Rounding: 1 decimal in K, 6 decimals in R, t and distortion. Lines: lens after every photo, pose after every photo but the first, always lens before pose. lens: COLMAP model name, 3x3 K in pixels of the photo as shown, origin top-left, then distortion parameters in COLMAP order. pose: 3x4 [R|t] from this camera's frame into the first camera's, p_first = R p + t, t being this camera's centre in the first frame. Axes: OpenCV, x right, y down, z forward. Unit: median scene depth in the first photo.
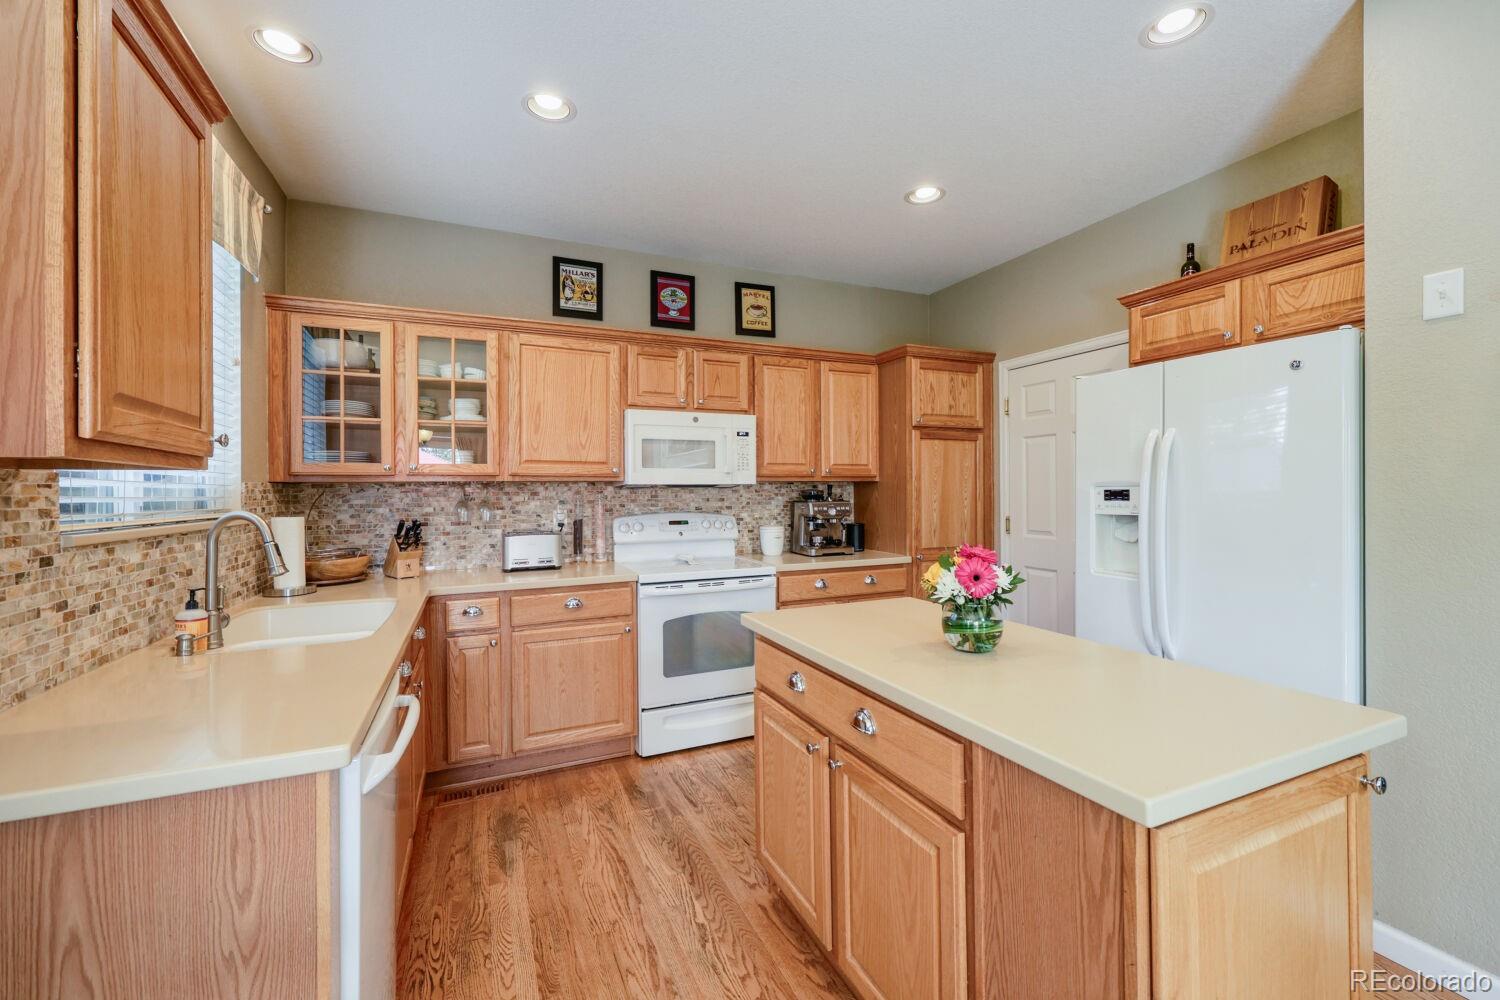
lens RADIAL K [[622.0, 0, 753.6], [0, 622.0, 499.7], [0, 0, 1]] dist [0.000947, -0.000296]
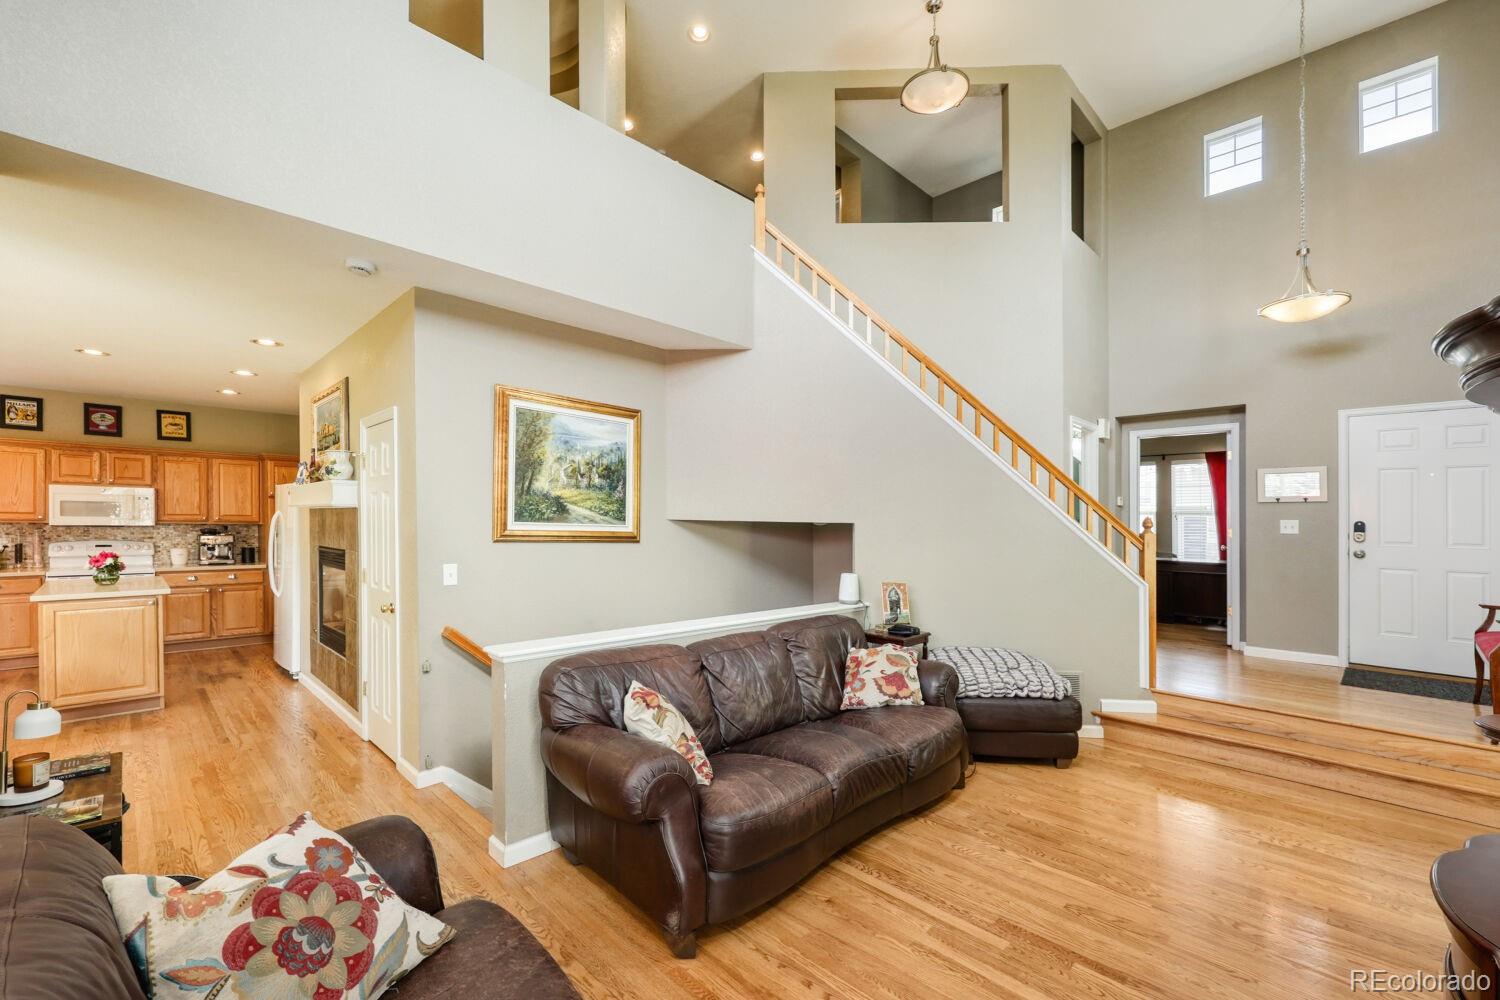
lens RADIAL K [[622.0, 0, 761.1], [0, 622.0, 537.8], [0, 0, 1]] dist [0.000947, -0.000296]
pose [[0.927660, 0.012604, 0.373212, 1.027002], [-0.017758, 0.999788, 0.010374, -0.041197], [-0.373002, -0.016251, 0.927688, -1.451835]]
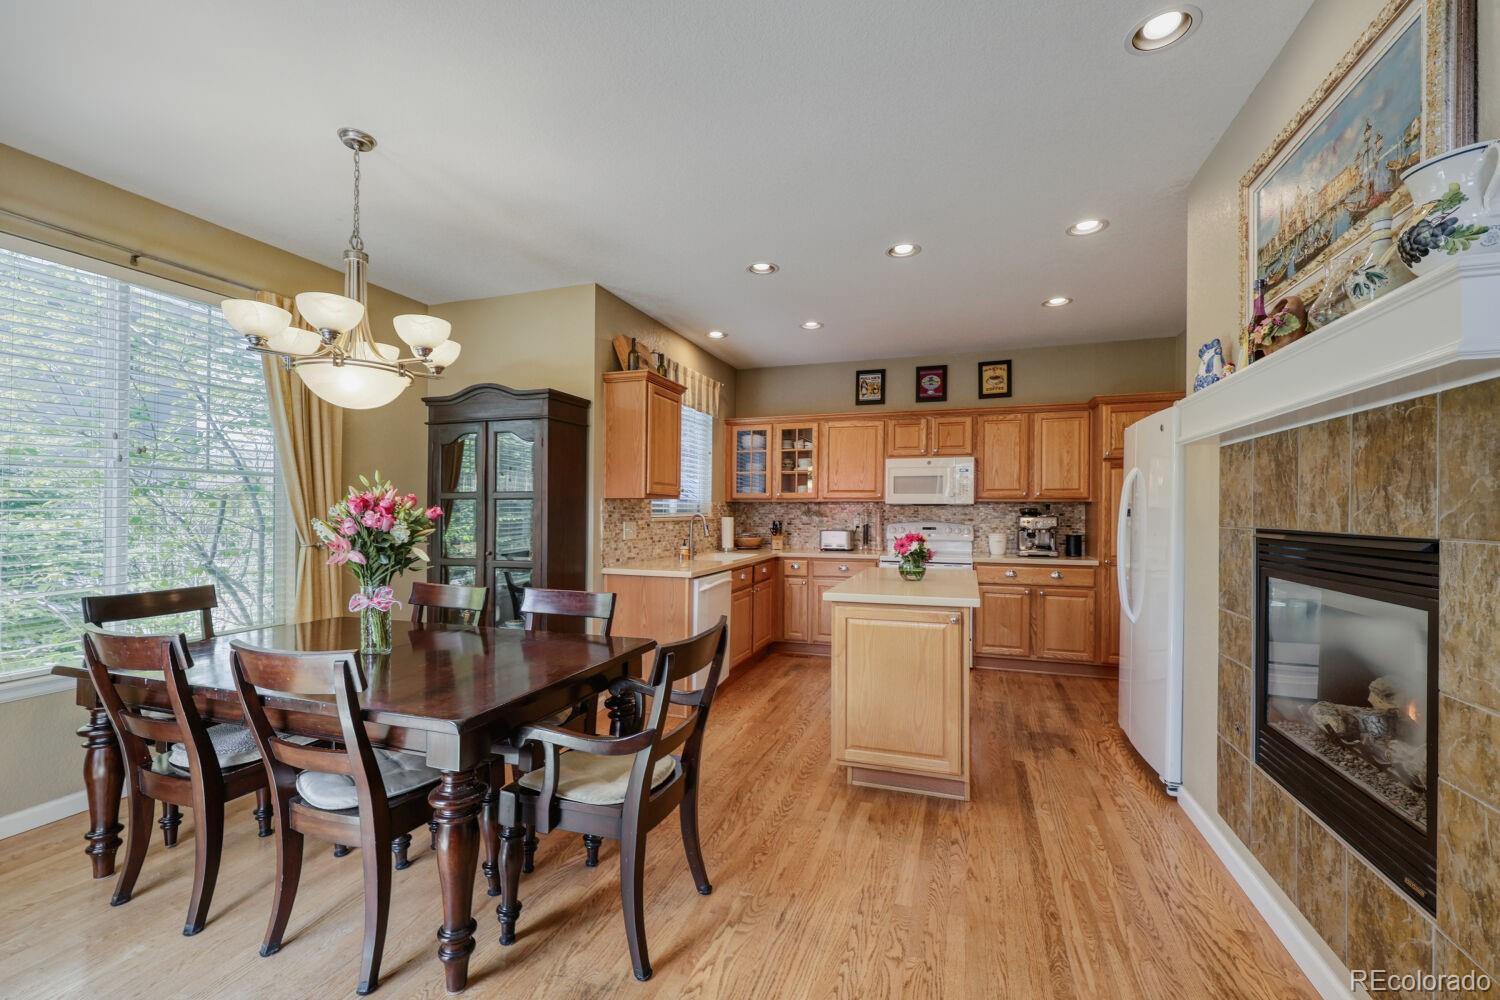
lens RADIAL K [[622.0, 0, 759.3], [0, 622.0, 513.5], [0, 0, 1]] dist [0.000947, -0.000296]
pose [[0.736198, 0.015225, -0.676595, 0.652183], [-0.018890, 0.999820, 0.001944, 0.005358], [0.676502, 0.011350, 0.736353, -0.448298]]
